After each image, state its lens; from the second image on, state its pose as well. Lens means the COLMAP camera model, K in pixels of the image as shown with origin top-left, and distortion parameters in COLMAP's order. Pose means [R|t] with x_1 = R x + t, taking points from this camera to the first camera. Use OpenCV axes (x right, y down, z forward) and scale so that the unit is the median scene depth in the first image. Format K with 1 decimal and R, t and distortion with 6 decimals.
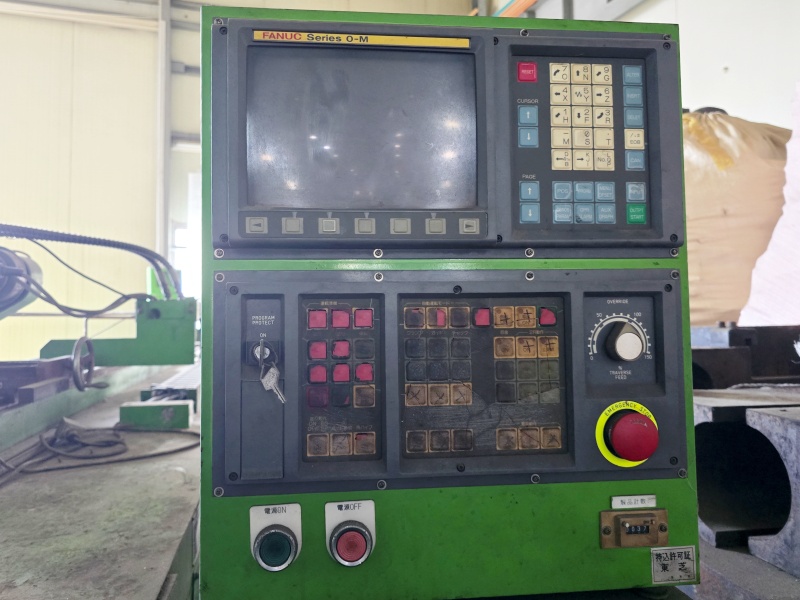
lens RADIAL K [[537.7, 0, 400.0], [0, 537.7, 300.0], [0, 0, 1]] dist [0.026255, -0.004654]
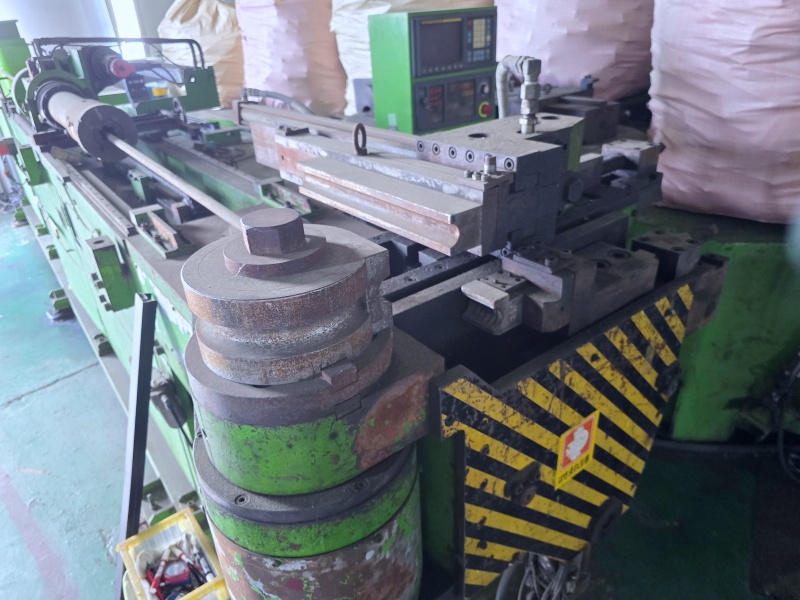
lens RADIAL K [[550.8, 0, 400.0], [0, 550.8, 300.0], [0, 0, 1]] dist [0.001032, -0.001023]
pose [[0.854471, -0.280795, 0.437074, -2.690256], [0.019672, 0.858223, 0.512901, -0.778516], [-0.519127, -0.429661, 0.738850, -2.788834]]
